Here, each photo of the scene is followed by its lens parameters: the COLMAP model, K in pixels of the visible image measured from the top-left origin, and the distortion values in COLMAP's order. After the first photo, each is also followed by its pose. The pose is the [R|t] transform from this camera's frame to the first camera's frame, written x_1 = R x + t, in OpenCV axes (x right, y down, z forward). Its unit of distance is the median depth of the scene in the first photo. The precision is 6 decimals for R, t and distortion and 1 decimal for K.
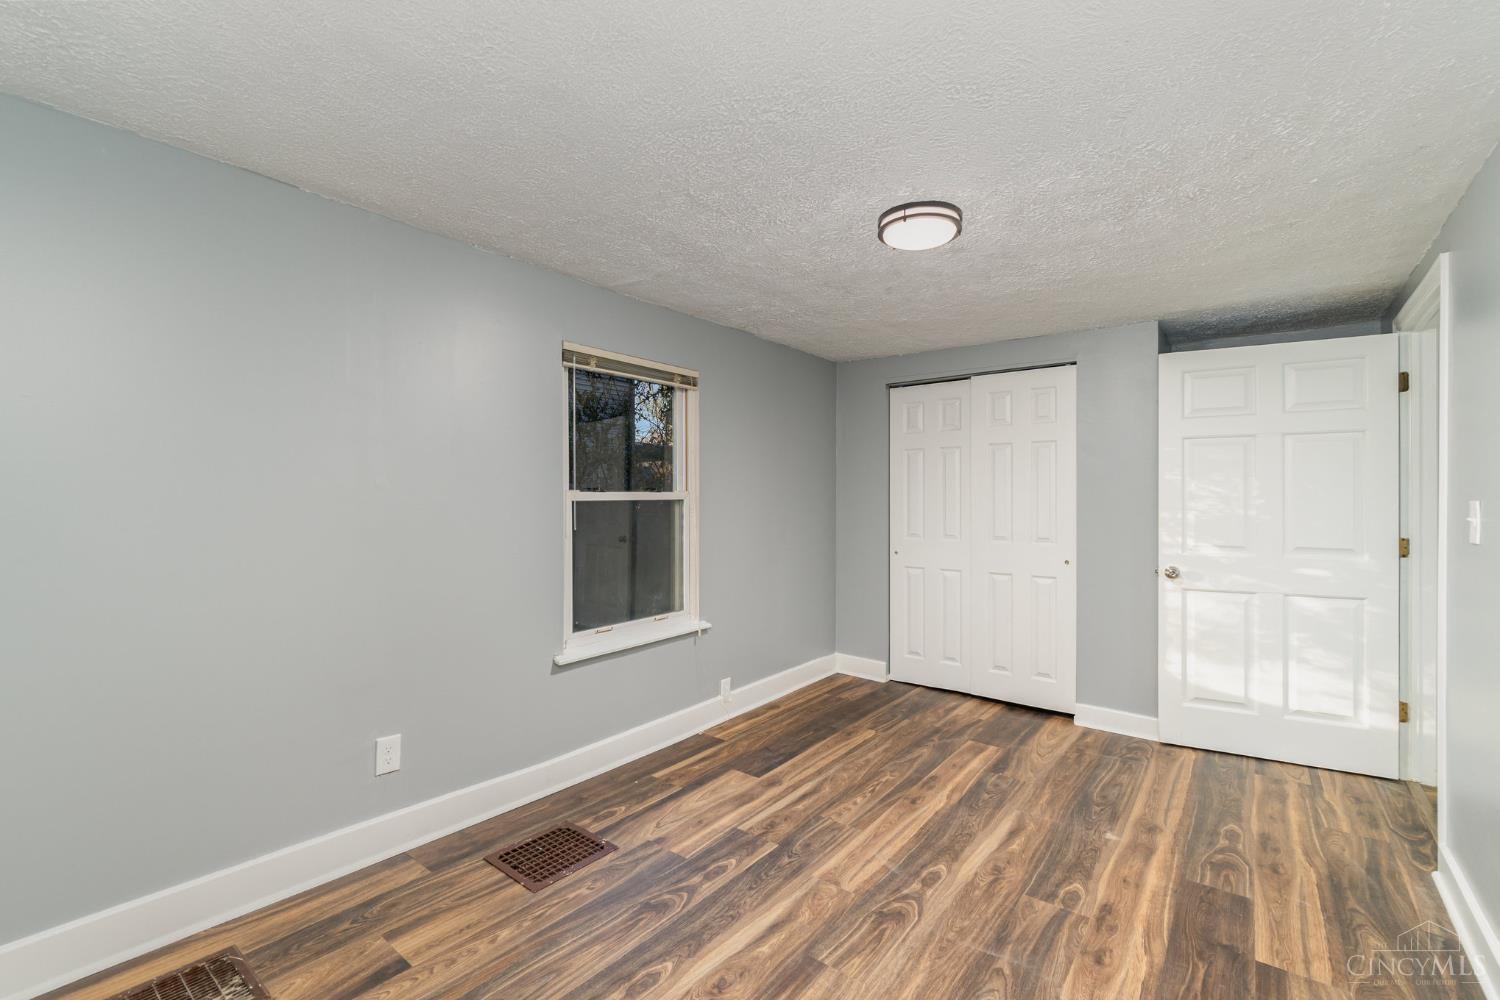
lens RADIAL K [[647.0, 0, 744.0], [0, 647.0, 495.2], [0, 0, 1]] dist [-0.000417, 0.001235]
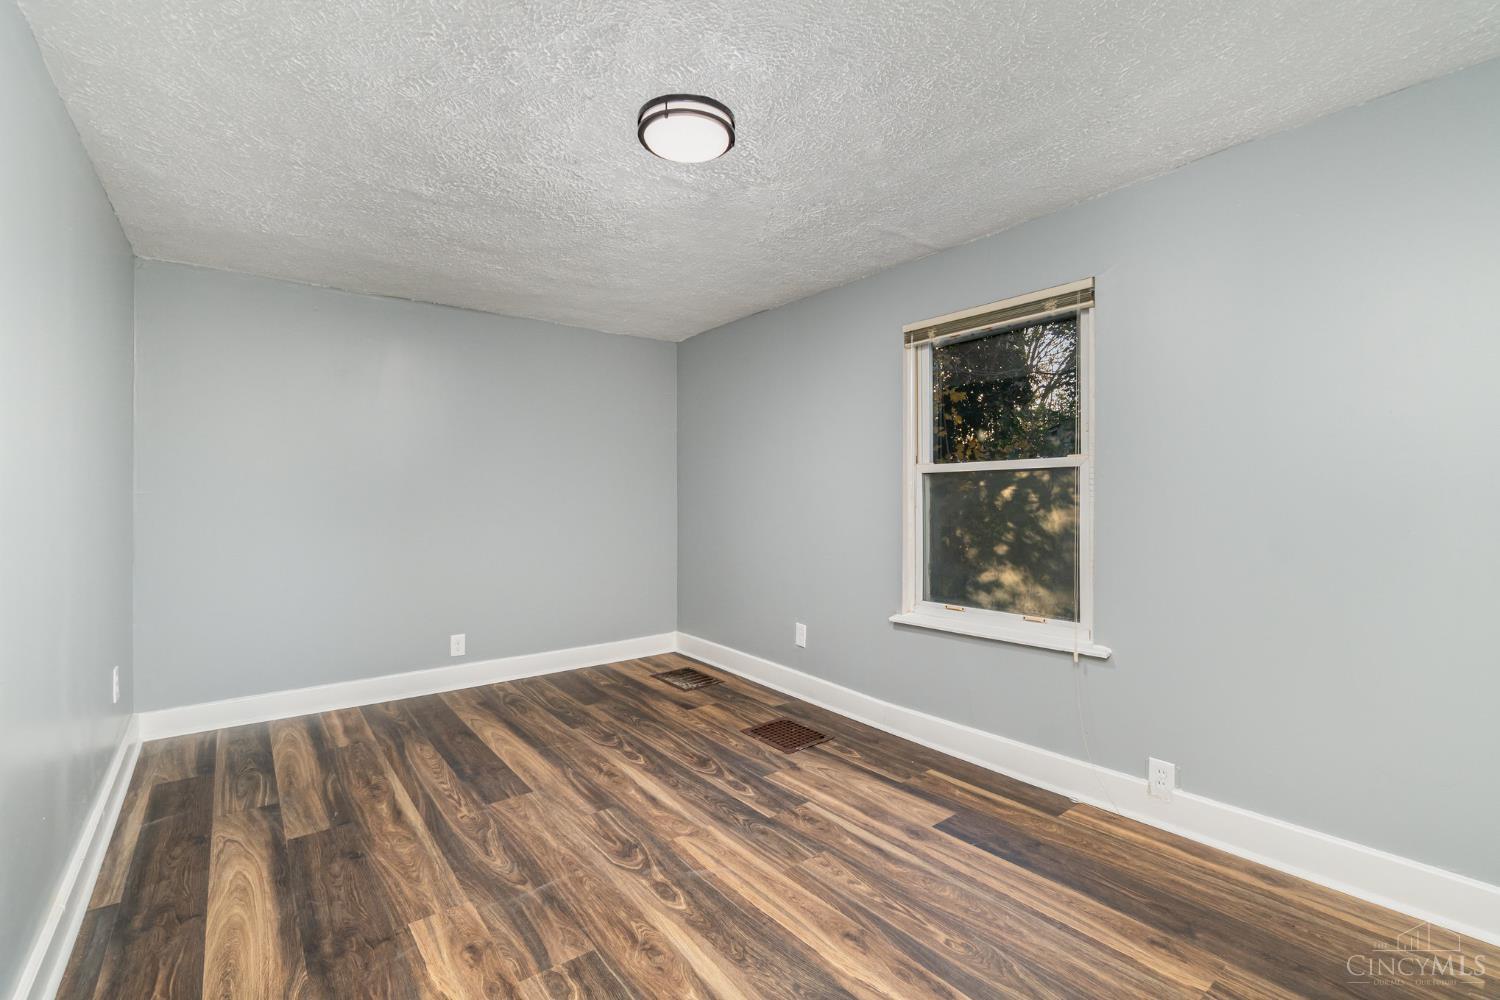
lens RADIAL K [[647.0, 0, 739.4], [0, 647.0, 501.1], [0, 0, 1]] dist [-0.000417, 0.001235]
pose [[-0.232797, 0.003183, -0.972520, 1.050040], [0.006157, 0.999979, 0.001799, 0.064472], [0.972506, -0.005569, -0.232811, 1.232608]]
